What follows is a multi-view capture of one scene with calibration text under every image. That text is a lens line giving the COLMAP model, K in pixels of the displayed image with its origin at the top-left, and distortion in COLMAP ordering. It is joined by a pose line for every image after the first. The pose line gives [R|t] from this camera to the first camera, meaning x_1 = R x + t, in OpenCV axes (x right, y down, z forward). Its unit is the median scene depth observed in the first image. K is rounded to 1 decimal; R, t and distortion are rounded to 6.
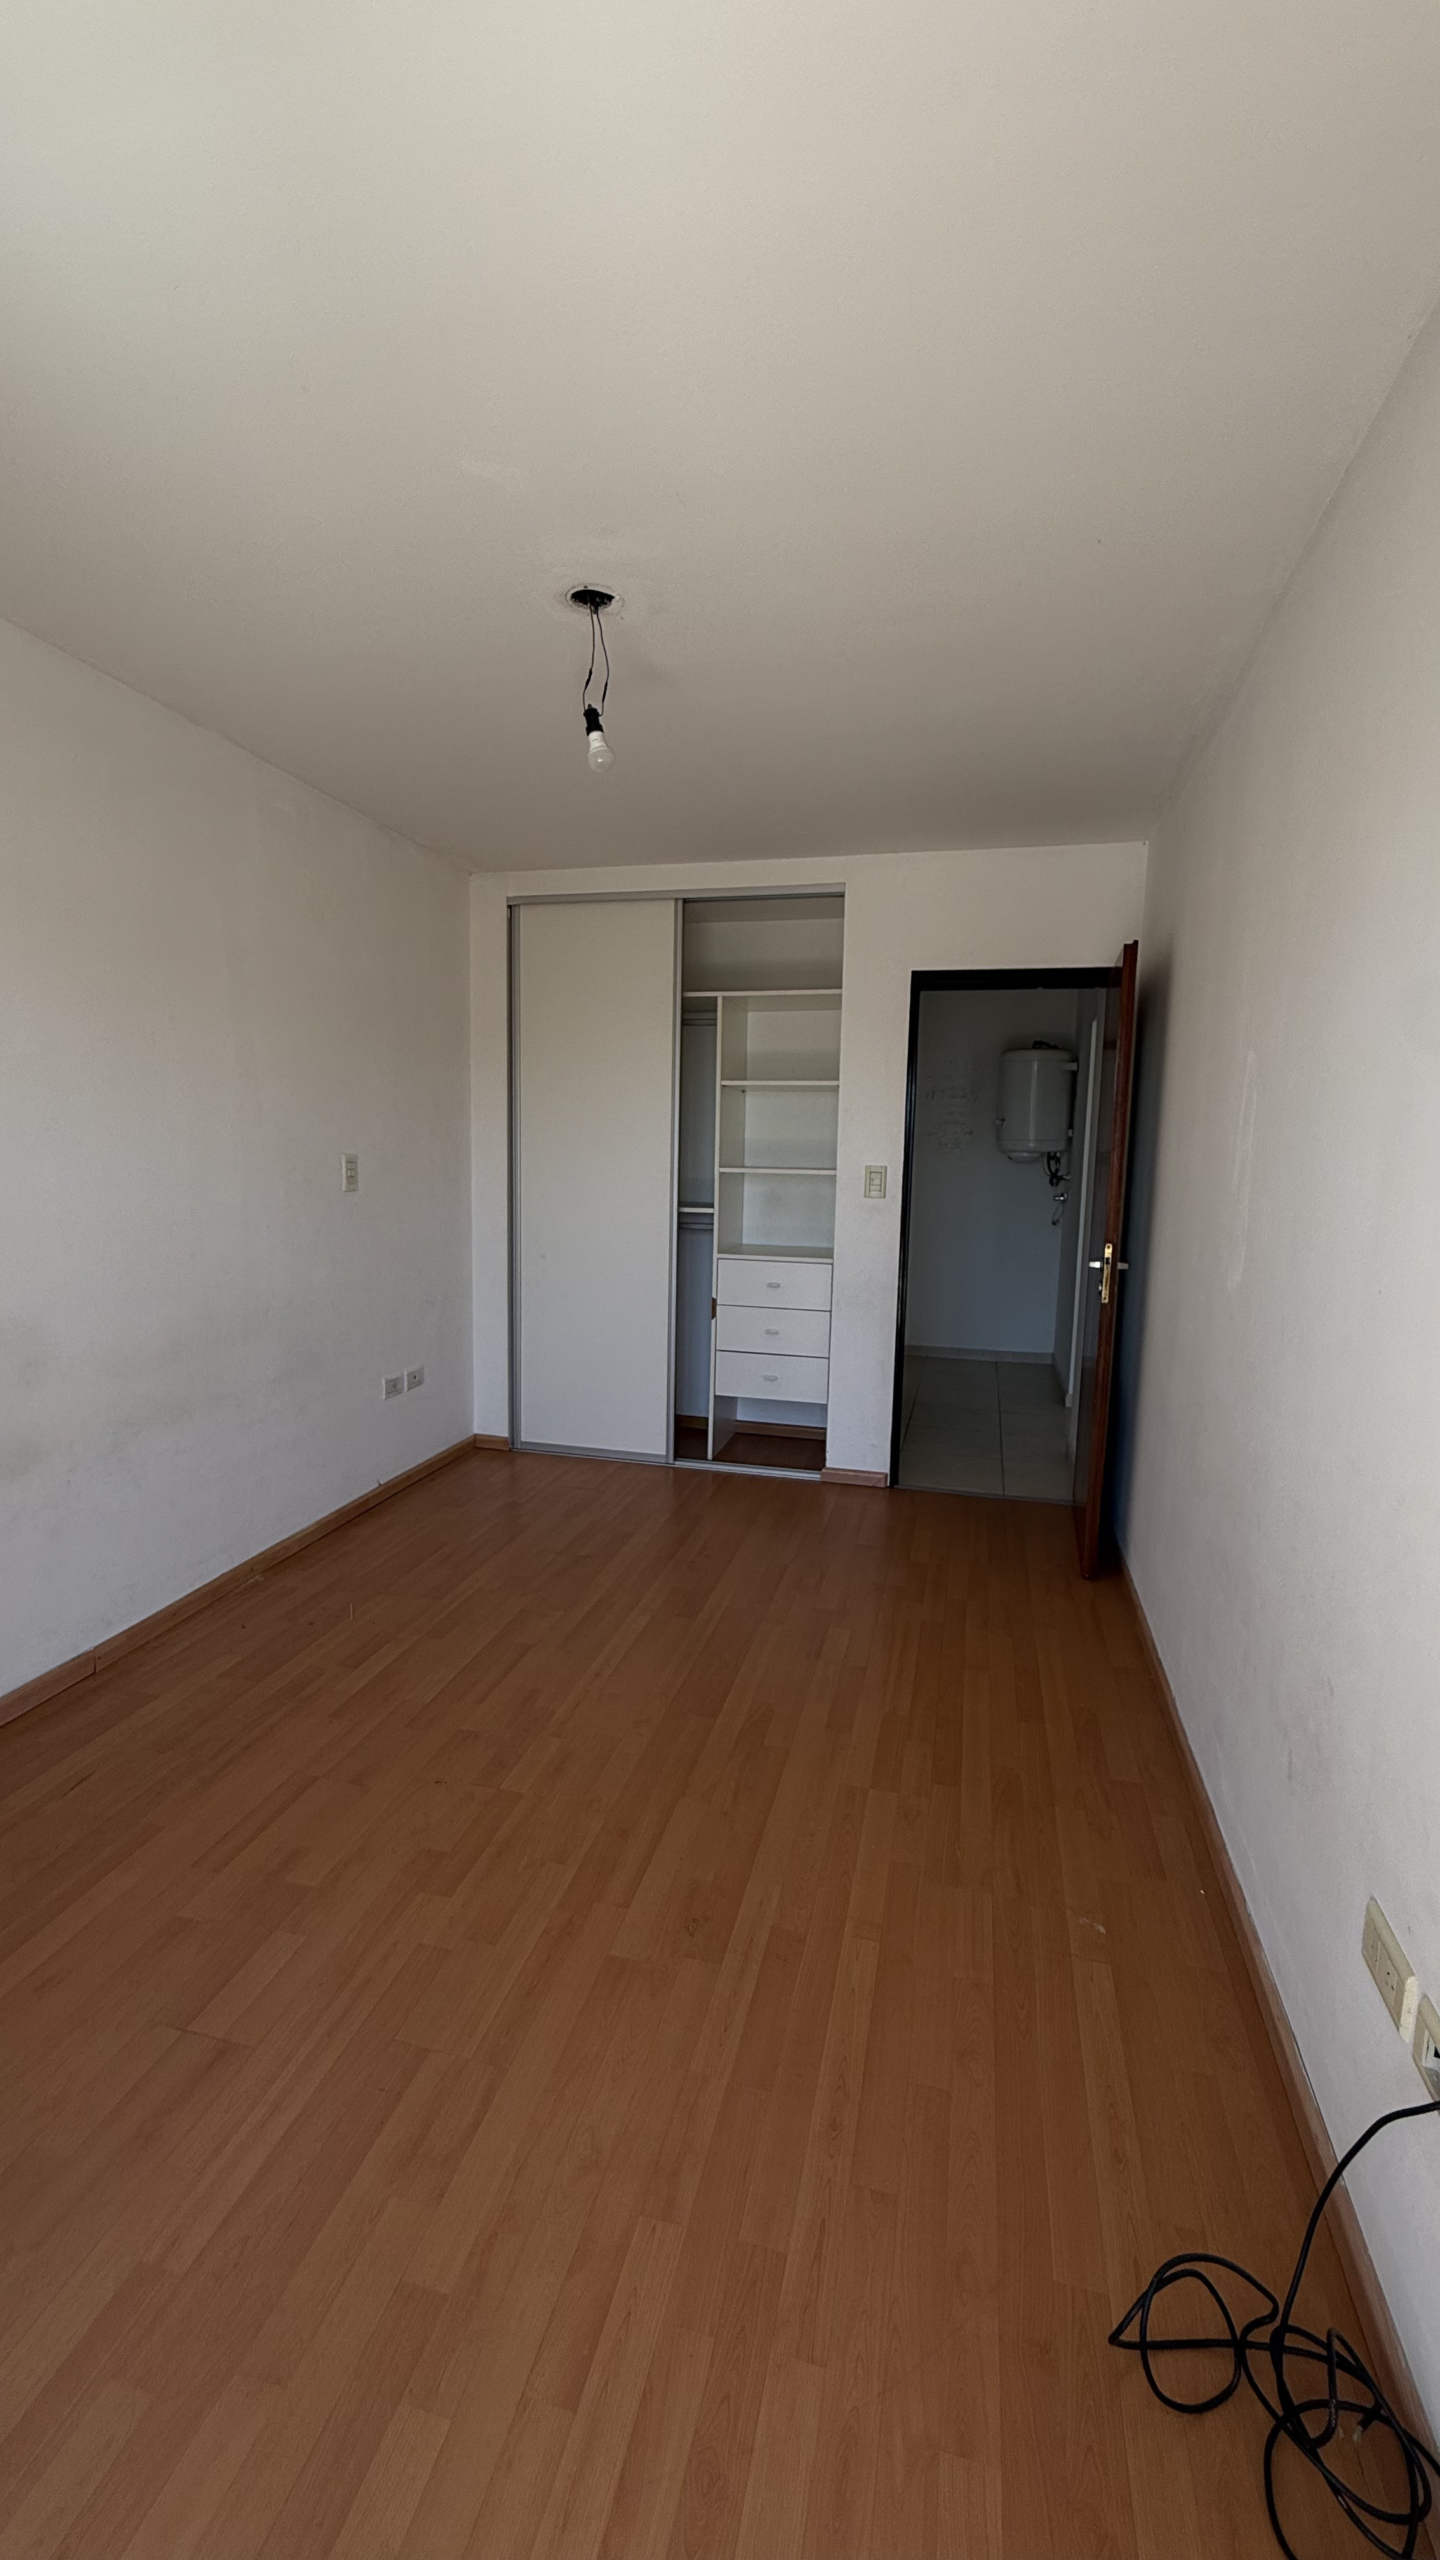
lens RADIAL K [[1010.9, 0, 720.0], [0, 1010.9, 1280.0], [0, 0, 1]] dist [0.001499, 0.000299]
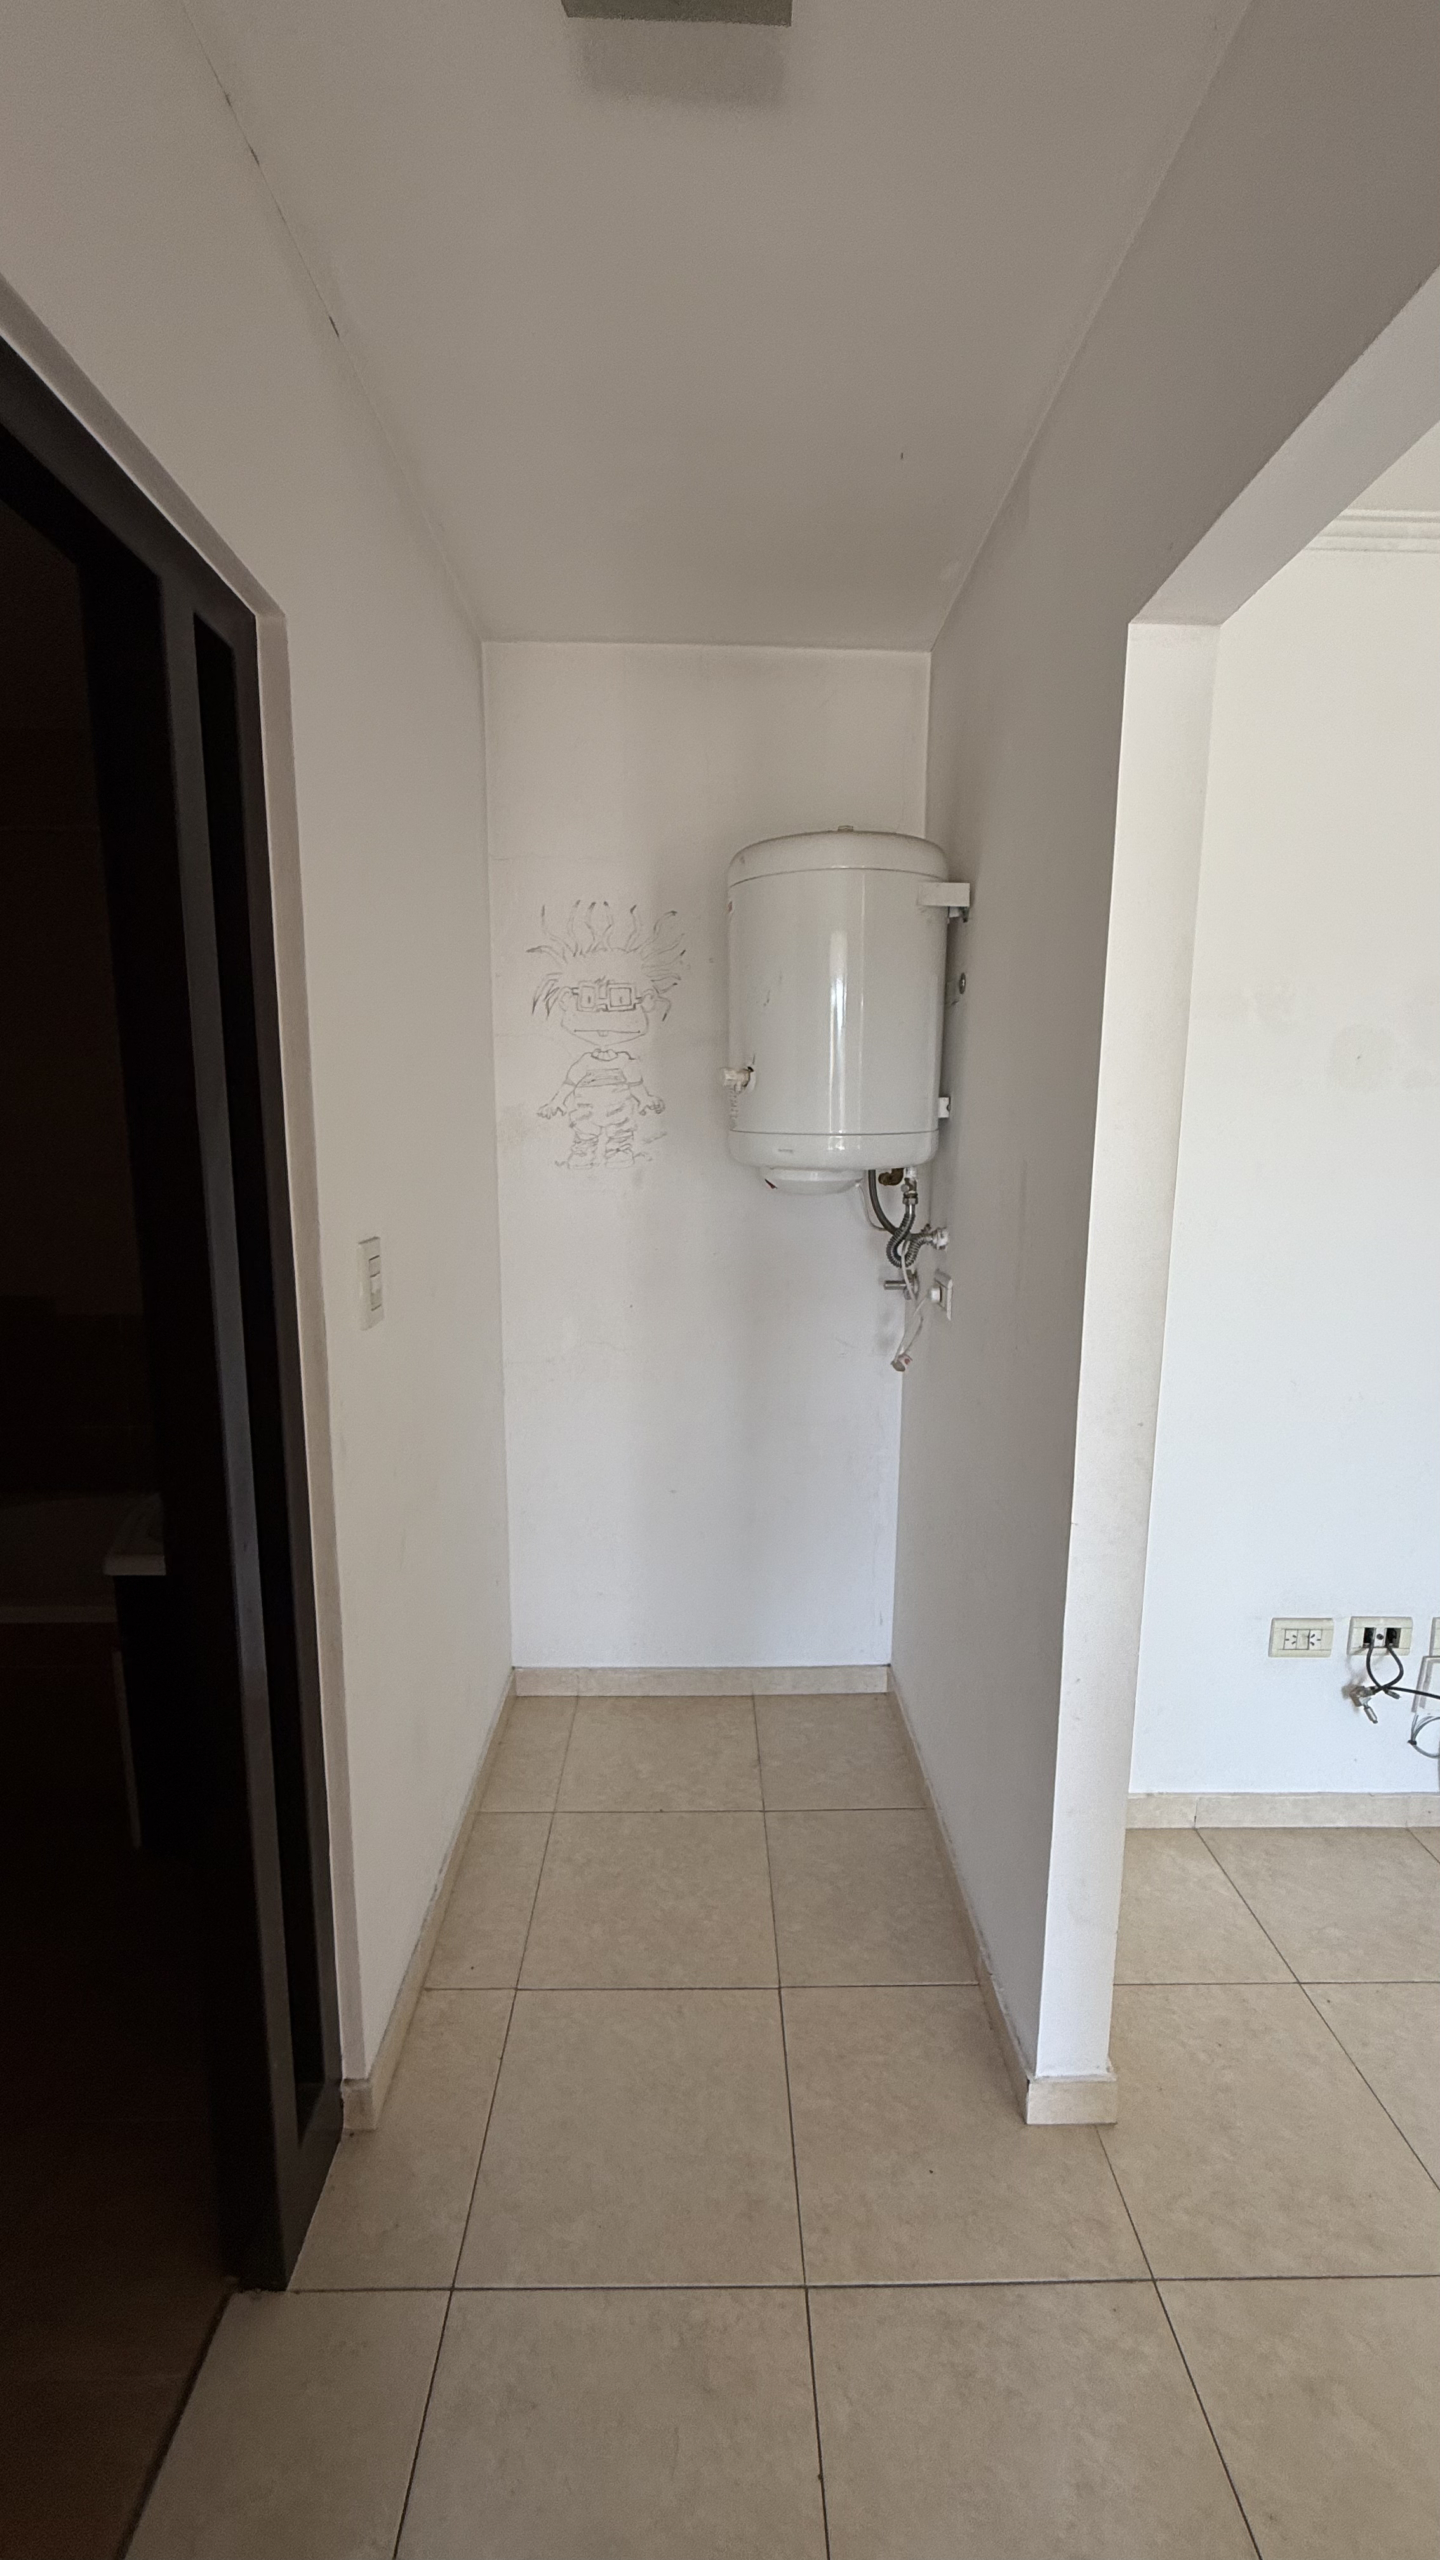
lens RADIAL K [[1010.9, 0, 720.0], [0, 1010.9, 1280.0], [0, 0, 1]] dist [0.001499, 0.000299]
pose [[0.964216, -0.053417, 0.259680, 0.561902], [0.046853, 0.998408, 0.031406, -0.309081], [-0.260944, -0.018115, 0.965184, 2.094439]]
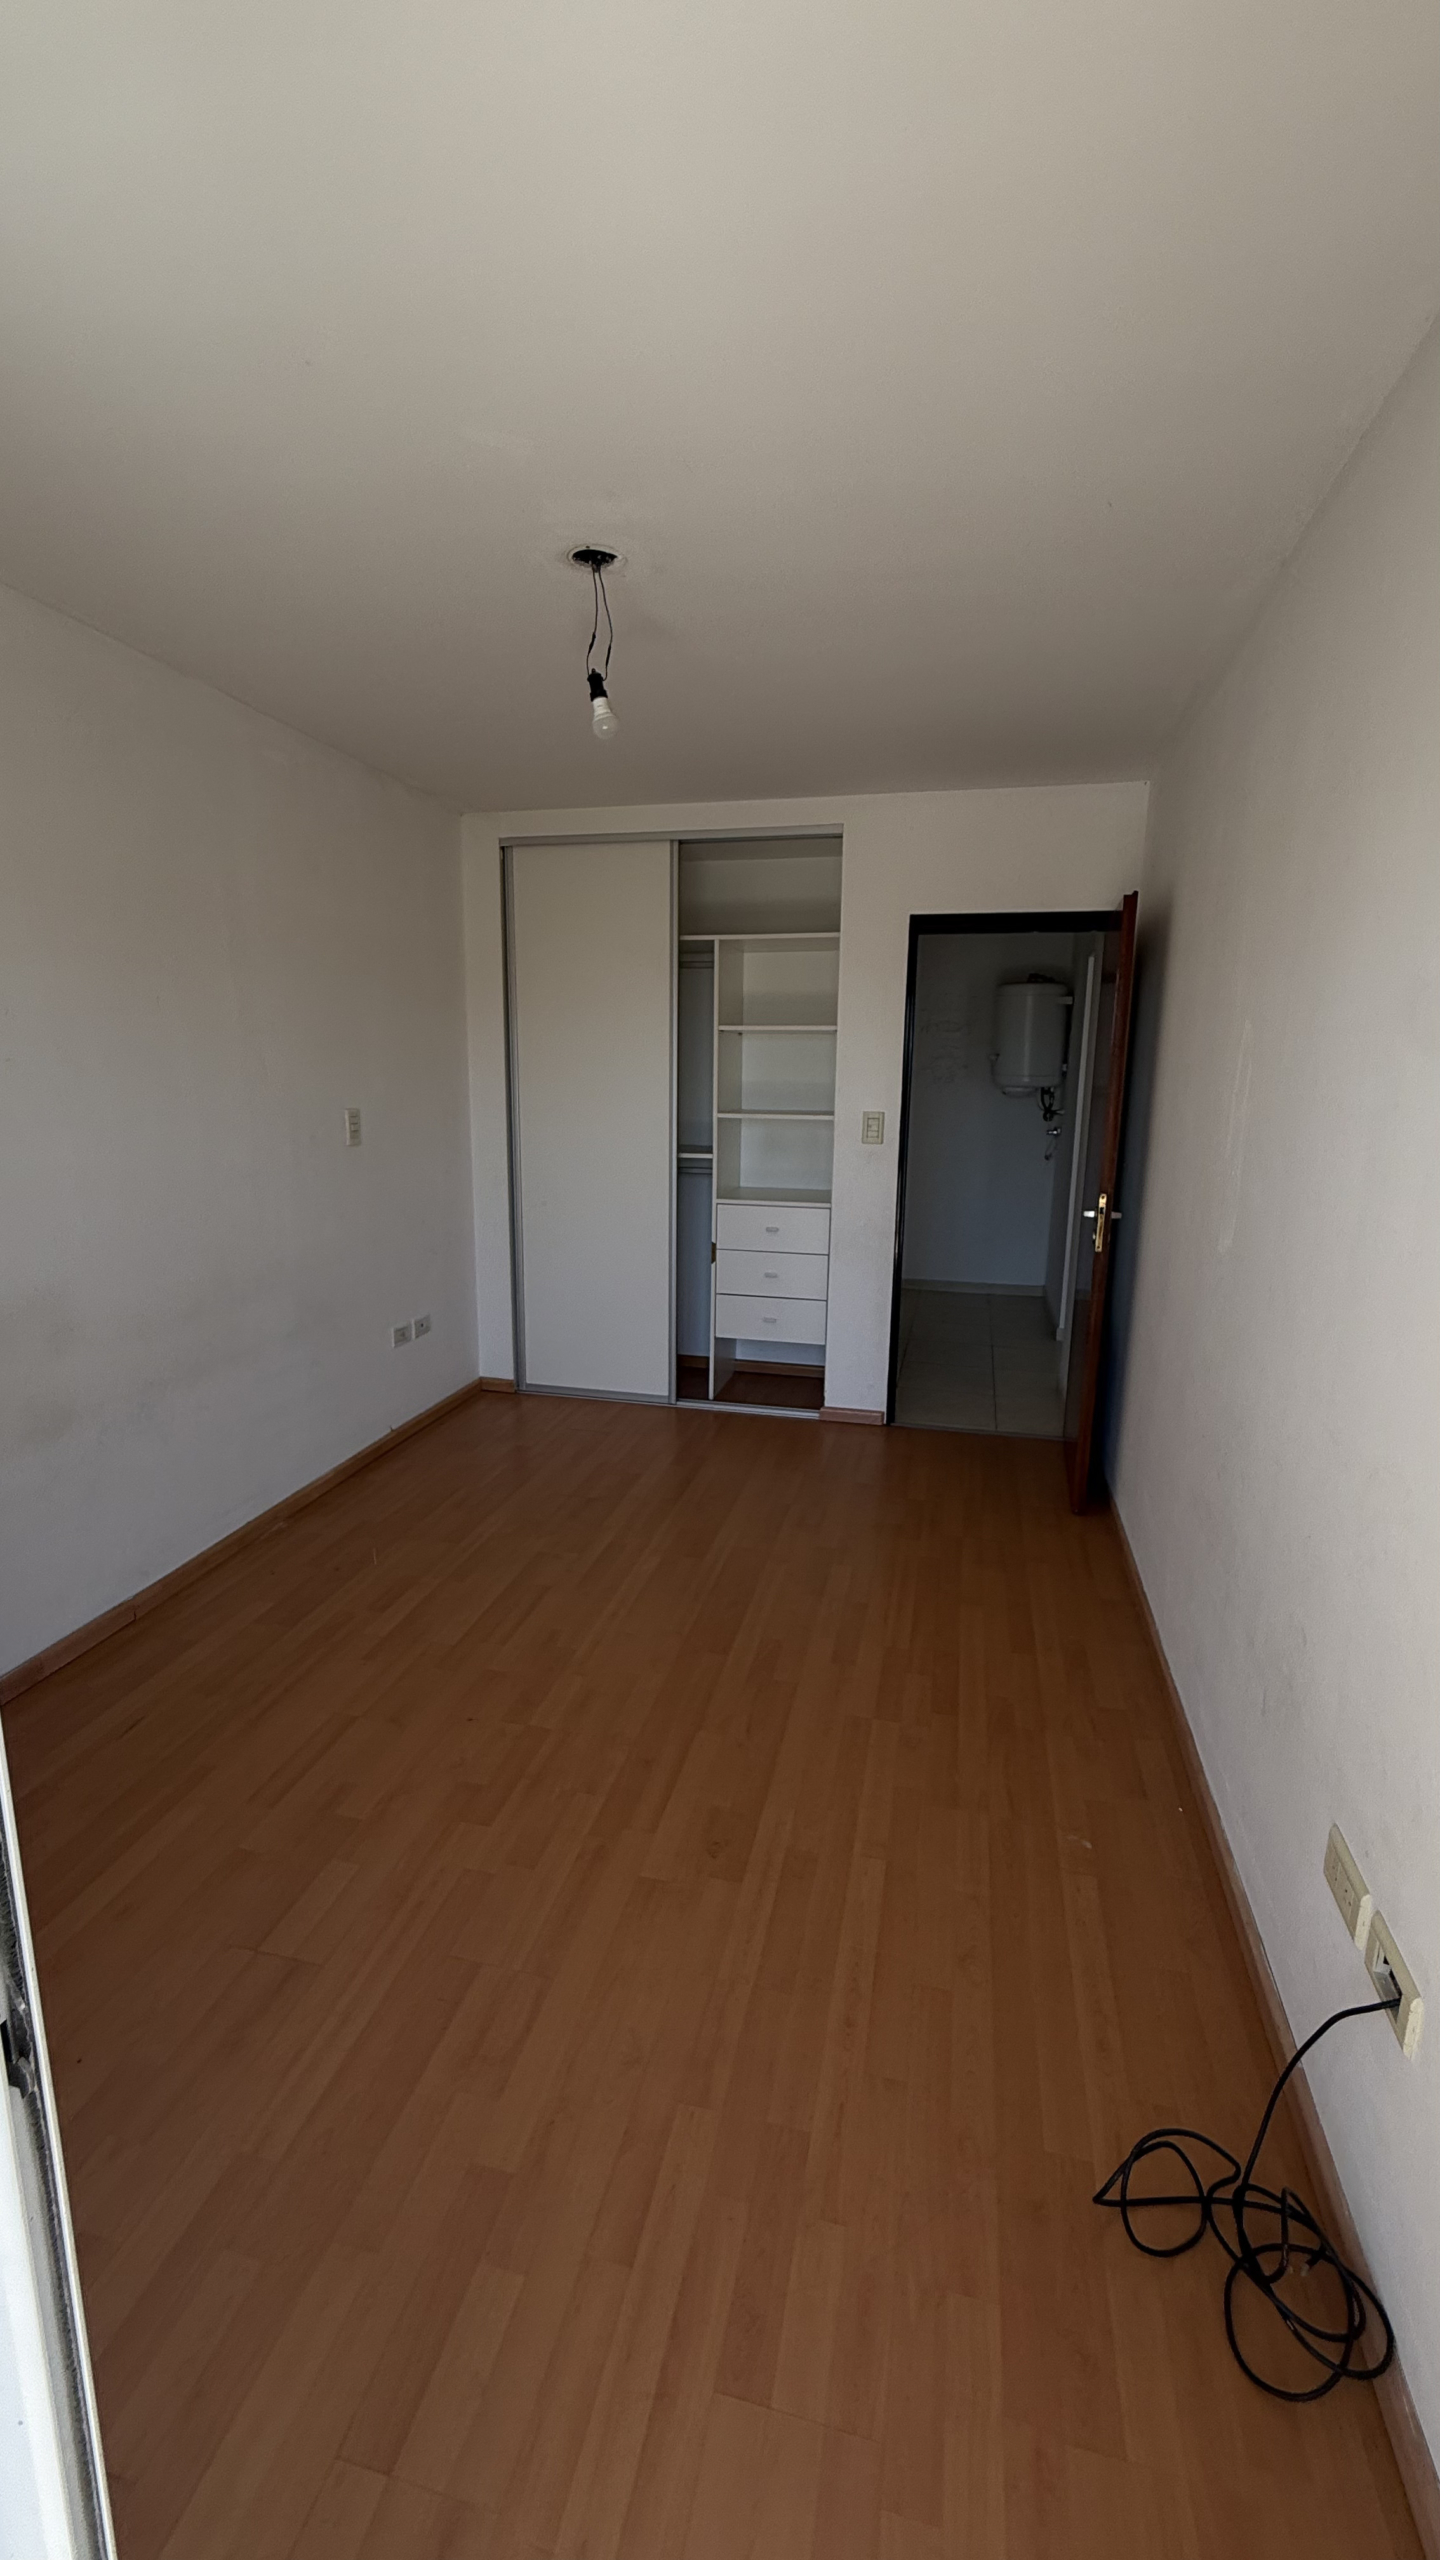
lens RADIAL K [[1010.9, 0, 720.0], [0, 1010.9, 1280.0], [0, 0, 1]] dist [0.001499, 0.000299]
pose [[0.999890, -0.011195, 0.009706, -0.020546], [0.010427, 0.997064, 0.075865, -0.045151], [-0.010527, -0.075756, 0.997071, -0.032782]]
